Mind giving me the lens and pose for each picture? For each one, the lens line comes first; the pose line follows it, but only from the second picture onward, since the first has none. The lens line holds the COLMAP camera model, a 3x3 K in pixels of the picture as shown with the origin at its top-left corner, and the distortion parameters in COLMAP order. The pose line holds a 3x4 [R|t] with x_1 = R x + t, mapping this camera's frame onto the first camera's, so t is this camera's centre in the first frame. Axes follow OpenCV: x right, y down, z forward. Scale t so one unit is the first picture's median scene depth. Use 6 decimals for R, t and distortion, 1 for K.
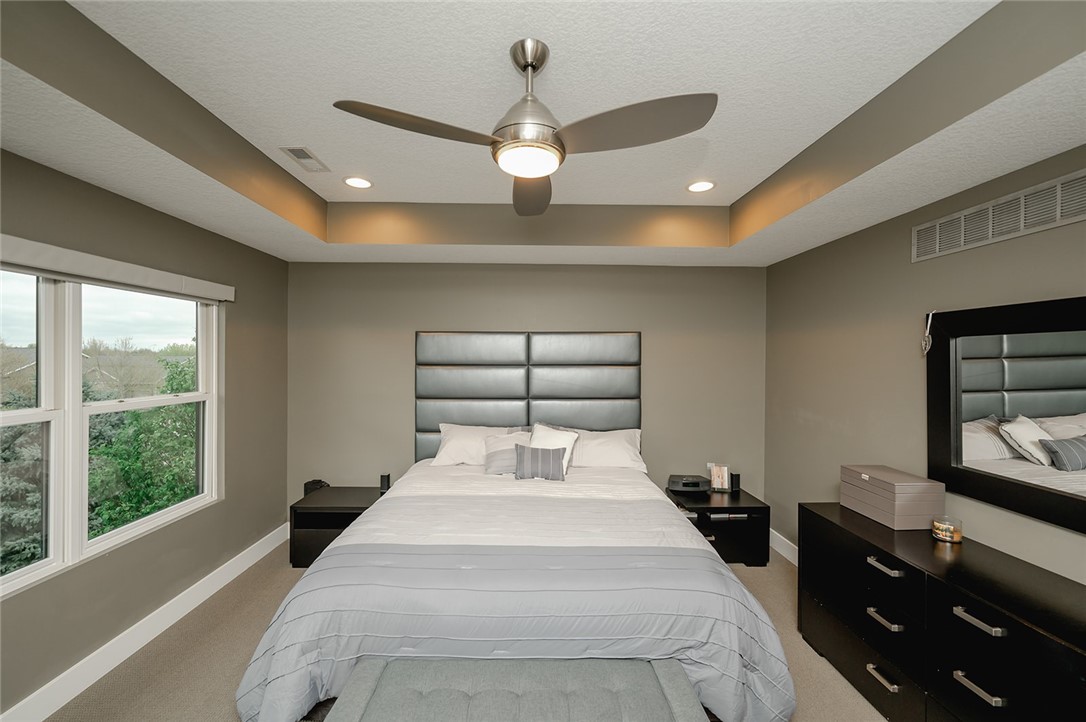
lens RADIAL K [[433.6, 0, 537.2], [0, 433.6, 363.0], [0, 0, 1]] dist [0.000781, -0.000118]
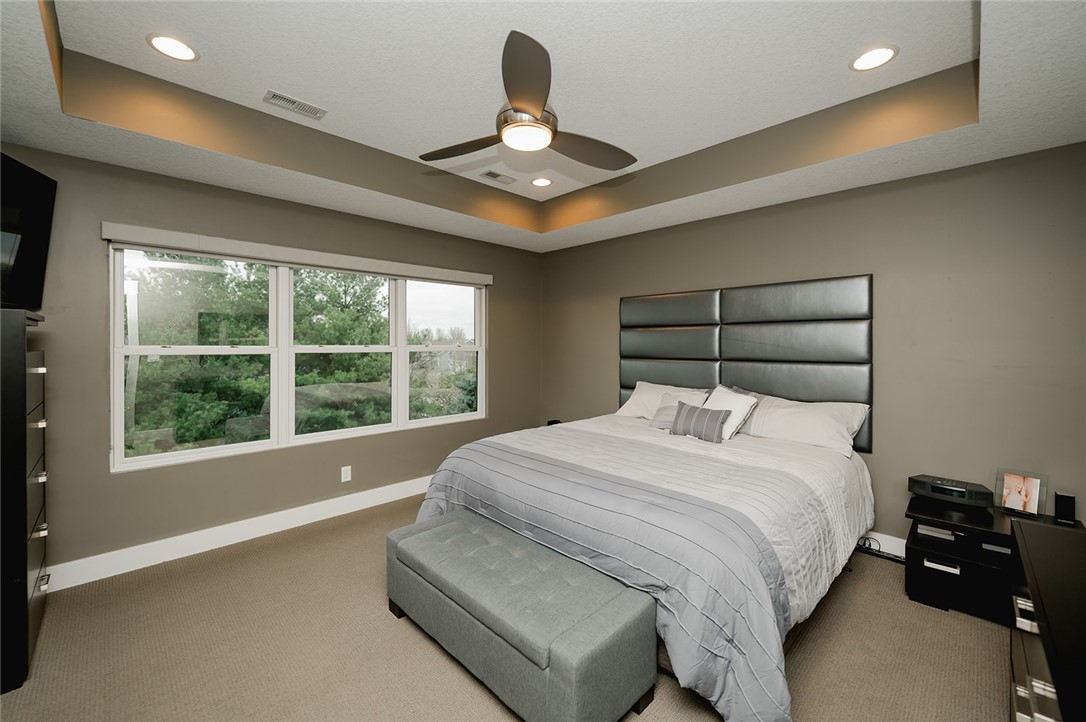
lens RADIAL K [[433.6, 0, 531.5], [0, 433.6, 351.6], [0, 0, 1]] dist [0.000781, -0.000118]
pose [[0.688579, 0.010487, -0.725086, 0.456475], [-0.006246, 0.999944, 0.008531, 0.071040], [0.725135, -0.001346, 0.688606, 0.076343]]
